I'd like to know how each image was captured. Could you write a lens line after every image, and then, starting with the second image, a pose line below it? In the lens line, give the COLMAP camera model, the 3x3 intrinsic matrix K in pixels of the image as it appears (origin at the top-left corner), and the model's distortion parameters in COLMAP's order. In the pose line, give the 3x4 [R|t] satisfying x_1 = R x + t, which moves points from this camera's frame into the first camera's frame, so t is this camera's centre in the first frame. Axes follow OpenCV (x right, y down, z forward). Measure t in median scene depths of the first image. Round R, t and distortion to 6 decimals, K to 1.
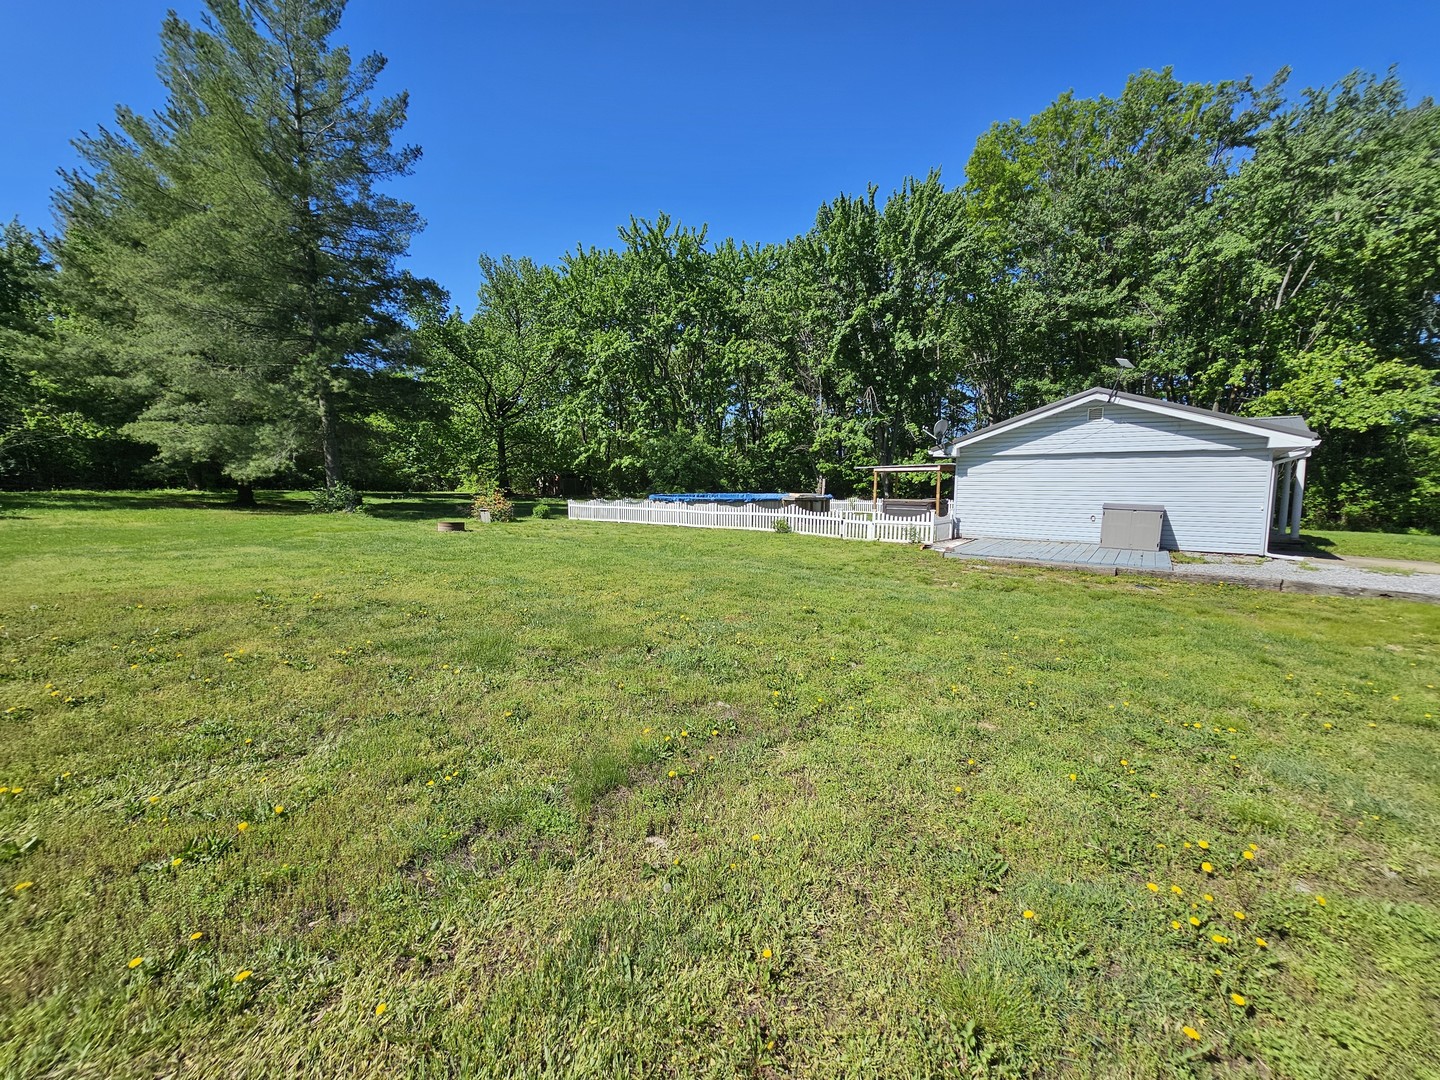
lens RADIAL K [[584.5, 0, 720.0], [0, 584.5, 540.0], [0, 0, 1]] dist [0.001100, 0.000049]
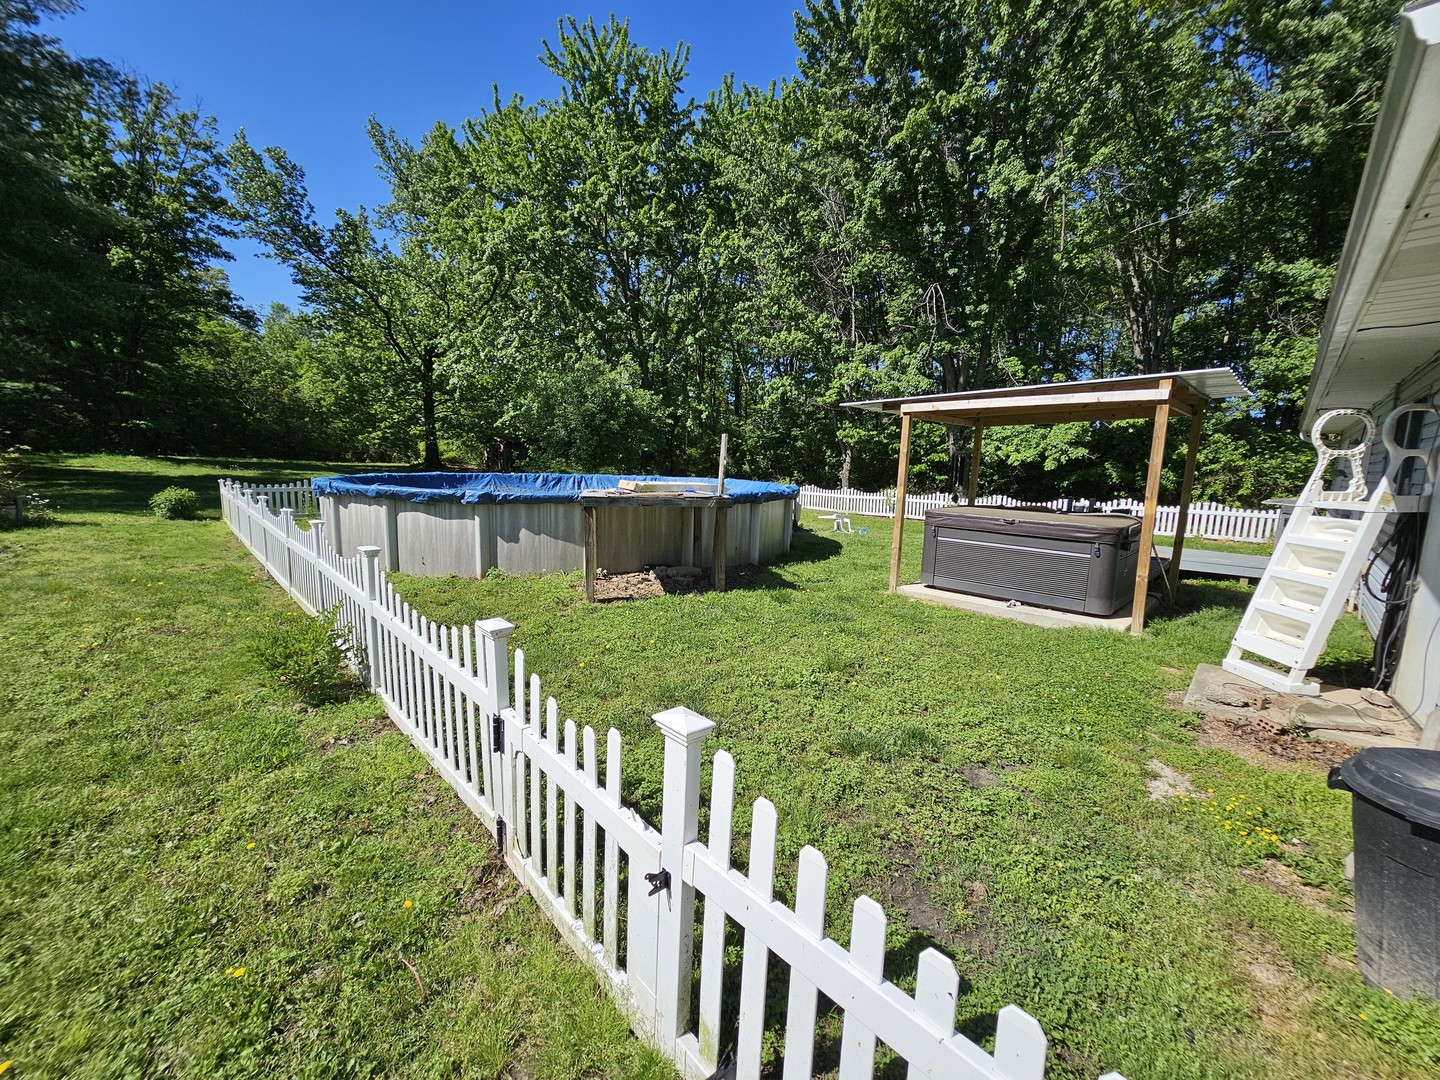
lens RADIAL K [[578.7, 0, 728.1], [0, 578.7, 542.6], [0, 0, 1]] dist [0.000780, 0.000017]
pose [[0.993664, 0.040198, -0.104954, 0.123948], [-0.036242, 0.998569, 0.039336, -0.035262], [0.106385, -0.035283, 0.993699, 0.411441]]
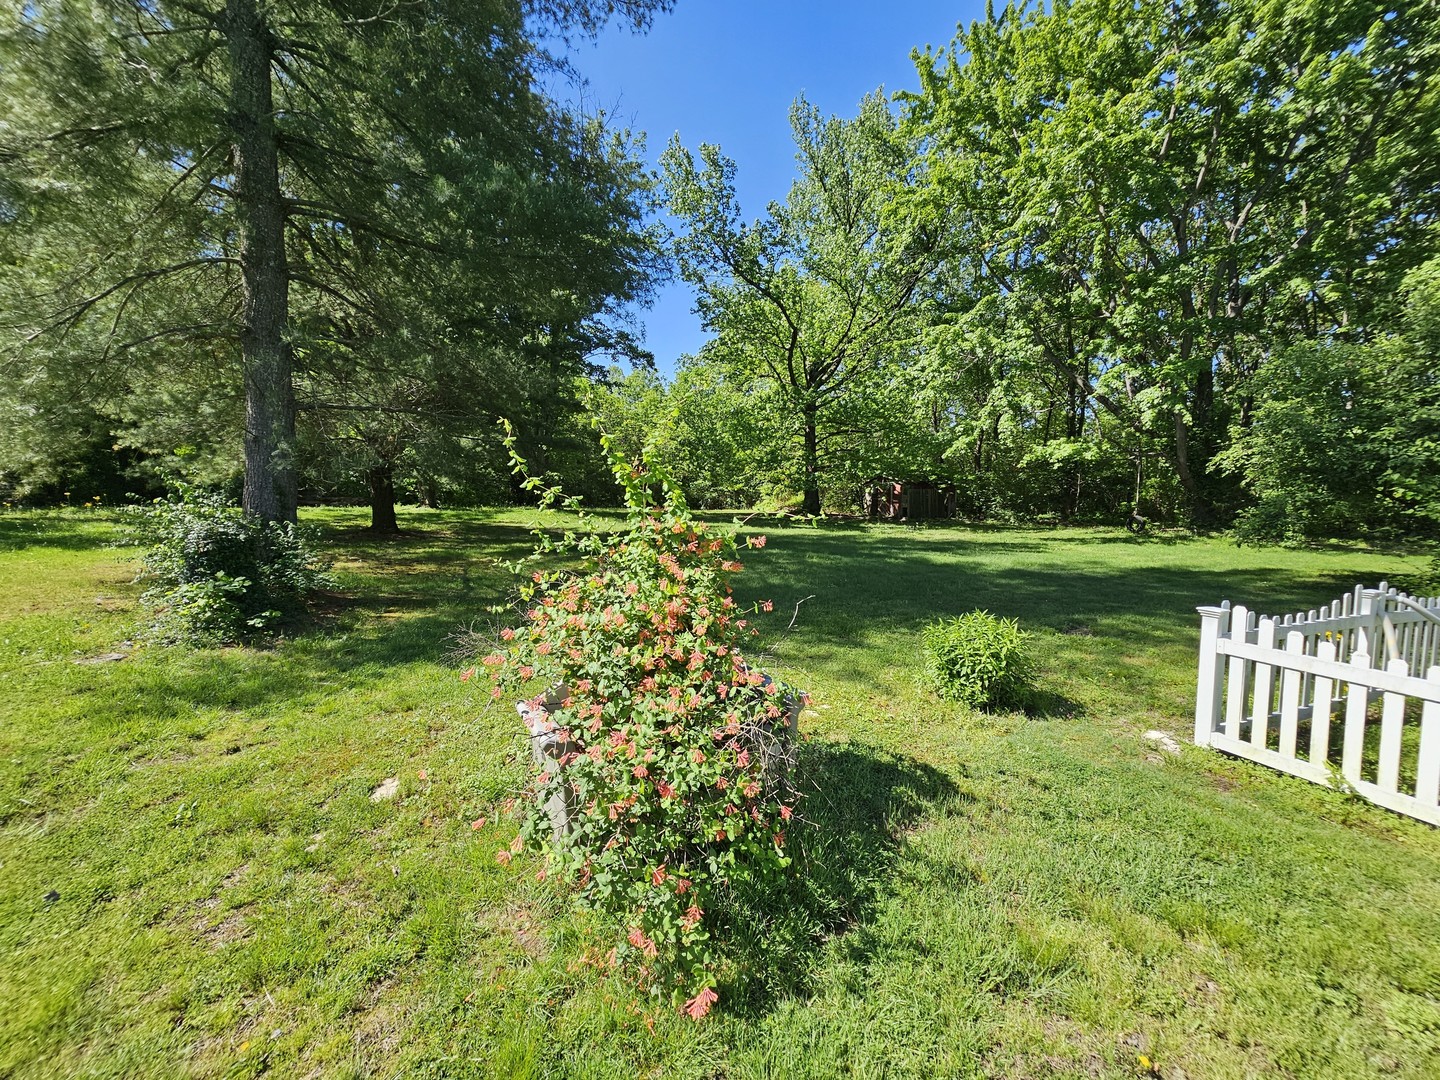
lens RADIAL K [[578.7, 0, 728.1], [0, 578.7, 542.6], [0, 0, 1]] dist [0.000780, 0.000017]
pose [[0.874031, 0.038825, -0.484317, -0.200691], [-0.051527, 0.998588, -0.012938, -0.049719], [0.483131, 0.036264, 0.874797, 0.573587]]
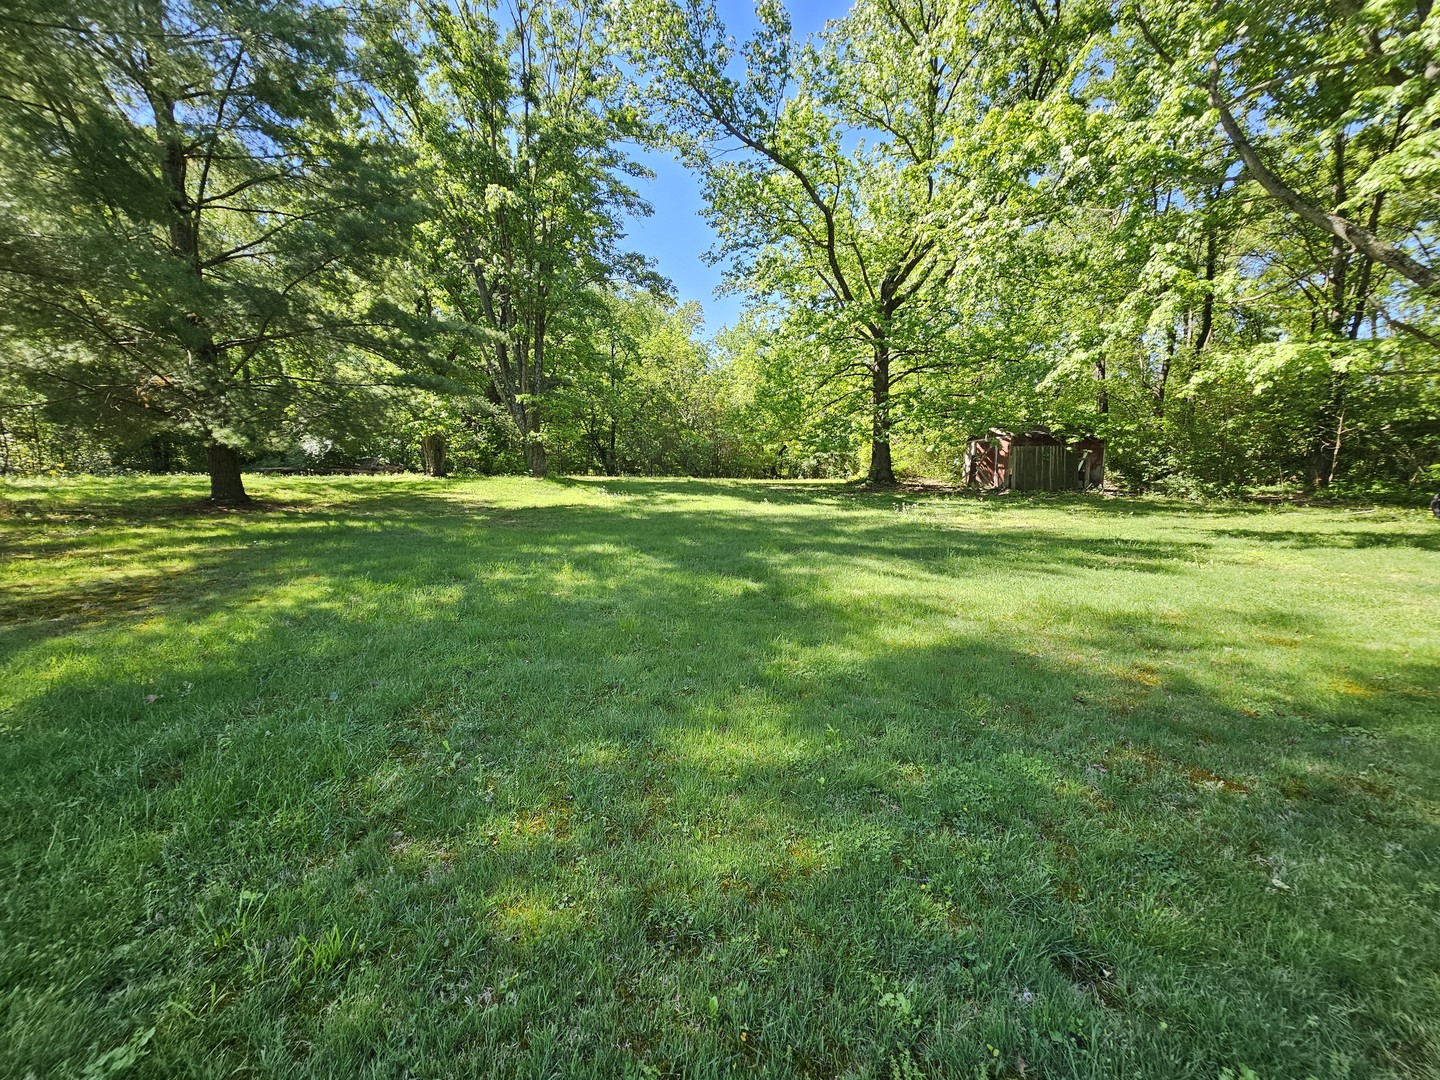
lens RADIAL K [[587.3, 0, 736.9], [0, 587.3, 542.6], [0, 0, 1]] dist [0.000962, 0.000120]
pose [[0.706359, 0.083278, -0.702938, -0.170438], [-0.066843, 0.996465, 0.050884, -0.069113], [0.704691, 0.011045, 0.709428, 0.824371]]
